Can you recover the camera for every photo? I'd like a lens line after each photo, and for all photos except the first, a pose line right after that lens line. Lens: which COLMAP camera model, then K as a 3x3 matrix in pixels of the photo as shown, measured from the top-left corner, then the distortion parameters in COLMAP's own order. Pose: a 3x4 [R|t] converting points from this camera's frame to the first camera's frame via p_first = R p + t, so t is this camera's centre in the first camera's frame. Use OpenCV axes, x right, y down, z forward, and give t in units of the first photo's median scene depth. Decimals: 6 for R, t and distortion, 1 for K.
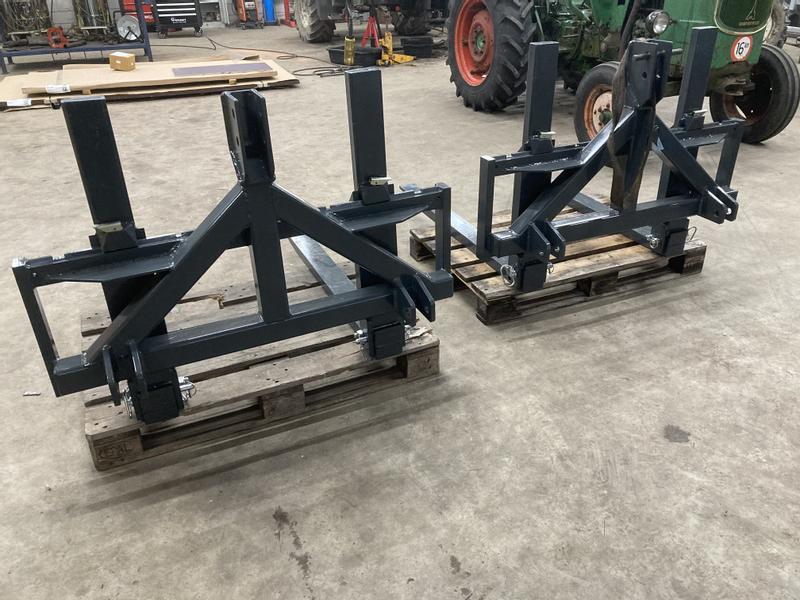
lens RADIAL K [[660.6, 0, 408.0], [0, 660.6, 288.8], [0, 0, 1]] dist [0.018254, -0.004729]
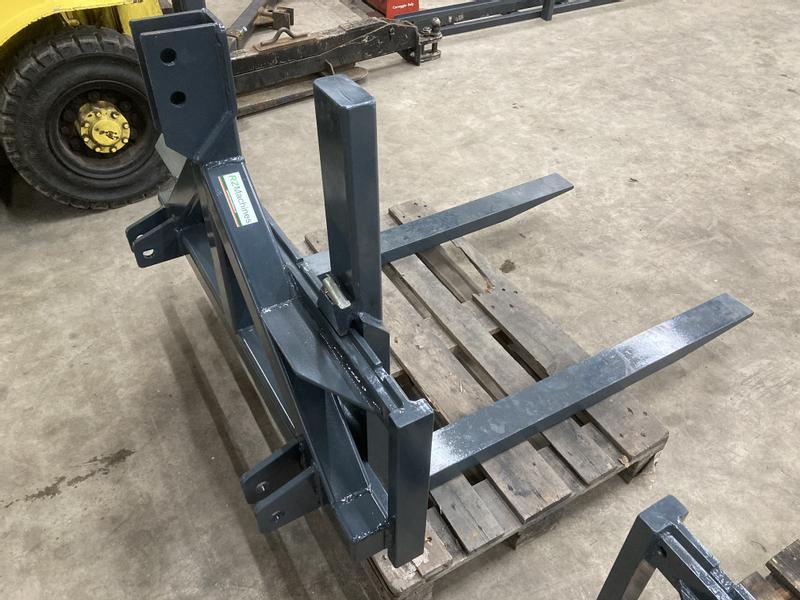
lens RADIAL K [[660.4, 0, 400.9], [0, 660.4, 288.7], [0, 0, 1]] dist [0.019165, -0.007335]
pose [[0.091139, 0.671408, -0.735462, 0.304903], [-0.476142, 0.678027, 0.559971, -0.432317], [0.874633, 0.299150, 0.381480, 0.770740]]
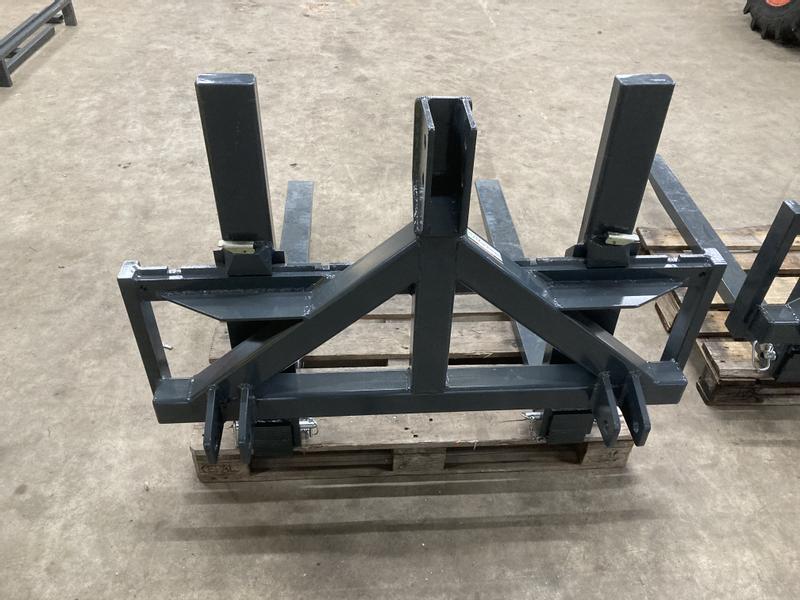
lens RADIAL K [[660.4, 0, 400.9], [0, 660.4, 288.7], [0, 0, 1]] dist [0.019165, -0.007335]
pose [[0.931988, 0.265667, -0.246616, -0.064921], [-0.212363, 0.951526, 0.222489, -0.198693], [0.293769, -0.154985, 0.943228, 0.266274]]
